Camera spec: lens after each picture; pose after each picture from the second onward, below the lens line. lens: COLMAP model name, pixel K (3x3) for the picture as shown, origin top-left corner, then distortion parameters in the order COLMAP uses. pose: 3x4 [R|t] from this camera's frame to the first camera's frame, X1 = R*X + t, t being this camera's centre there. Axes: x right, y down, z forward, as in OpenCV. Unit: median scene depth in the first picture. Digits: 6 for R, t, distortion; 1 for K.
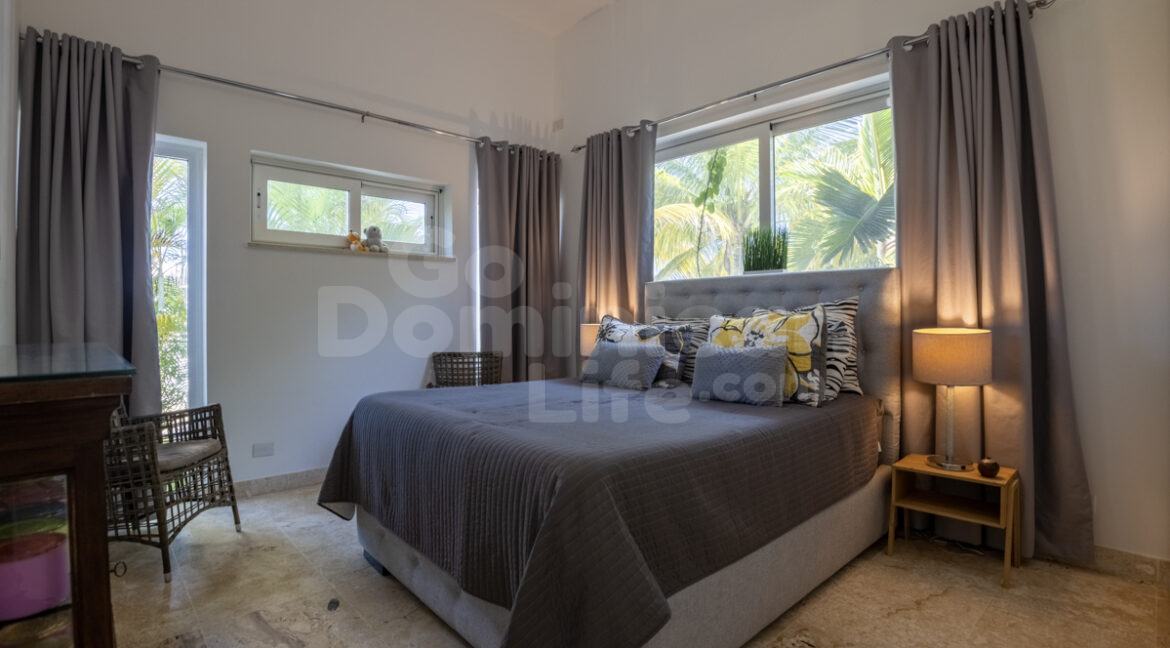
lens RADIAL K [[554.9, 0, 586.7], [0, 554.9, 315.5], [0, 0, 1]] dist [-0.005001, 0.000016]
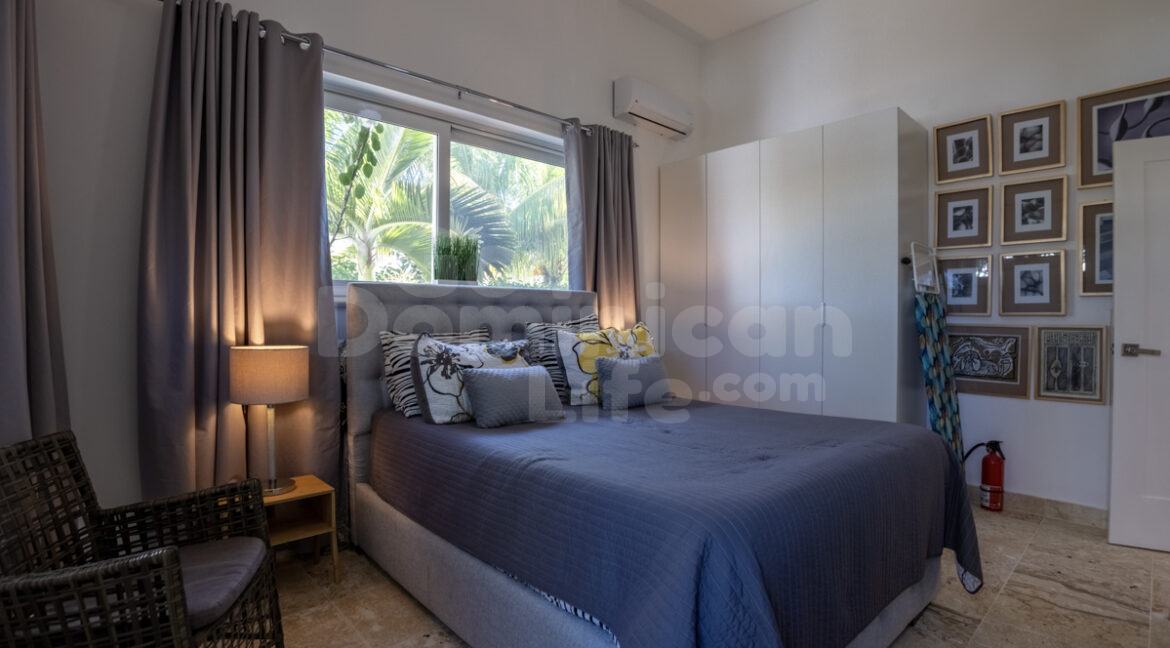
lens RADIAL K [[554.9, 0, 585.6], [0, 554.9, 324.0], [0, 0, 1]] dist [-0.005001, 0.000016]
pose [[0.017057, -0.018167, 0.999689, -1.133500], [0.001399, 0.999834, 0.018146, -0.040793], [-0.999854, 0.001089, 0.017079, 1.363598]]
